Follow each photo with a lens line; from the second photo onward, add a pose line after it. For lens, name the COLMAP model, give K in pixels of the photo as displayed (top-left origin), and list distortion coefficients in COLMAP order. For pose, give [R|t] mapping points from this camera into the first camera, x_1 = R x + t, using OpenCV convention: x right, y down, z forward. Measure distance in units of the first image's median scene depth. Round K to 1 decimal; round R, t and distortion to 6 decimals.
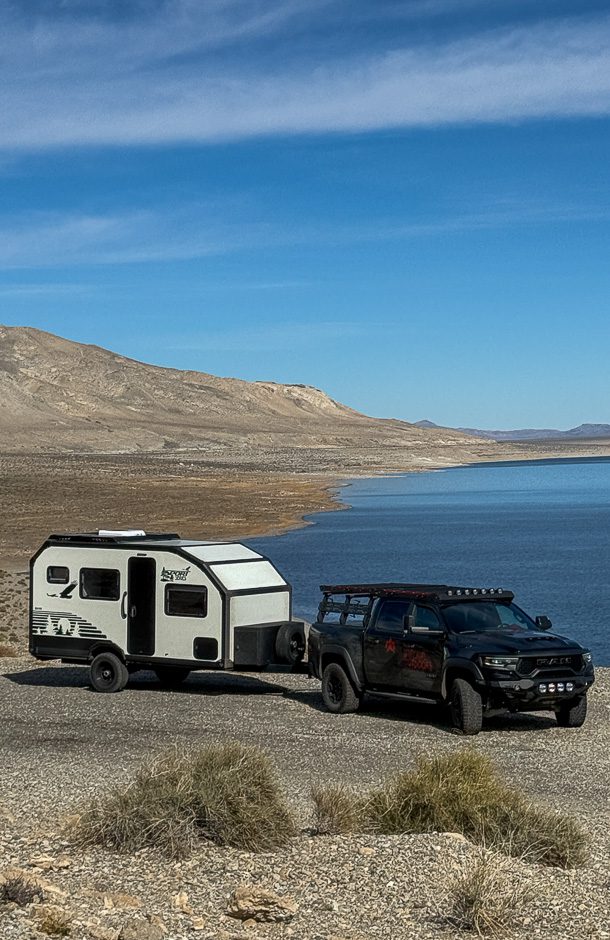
lens RADIAL K [[1961.6, 0, 305.0], [0, 1961.6, 470.0], [0, 0, 1]] dist [0.077756, 0.115304]
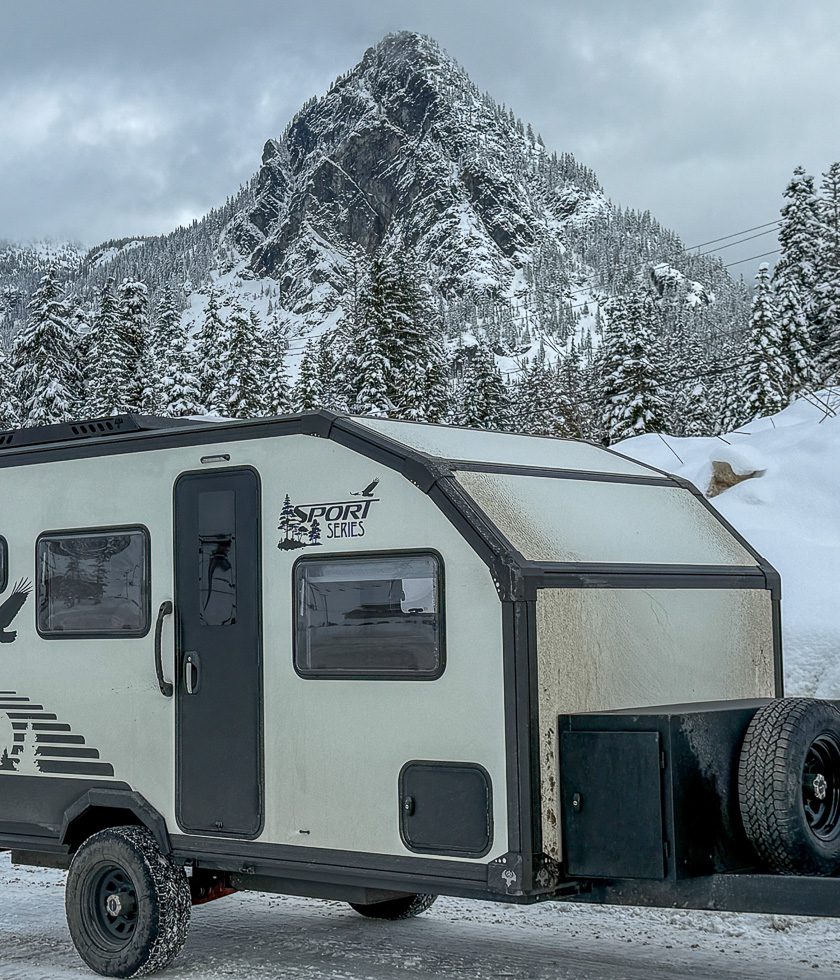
lens RADIAL K [[1791.7, 0, 420.0], [0, 1791.7, 490.0], [0, 0, 1]] dist [0.157084, 0.025303]
pose [[0.986648, -0.043625, -0.156914, -0.016480], [0.030817, 0.996061, -0.083149, 0.068300], [0.159923, 0.077203, 0.984106, 0.755109]]
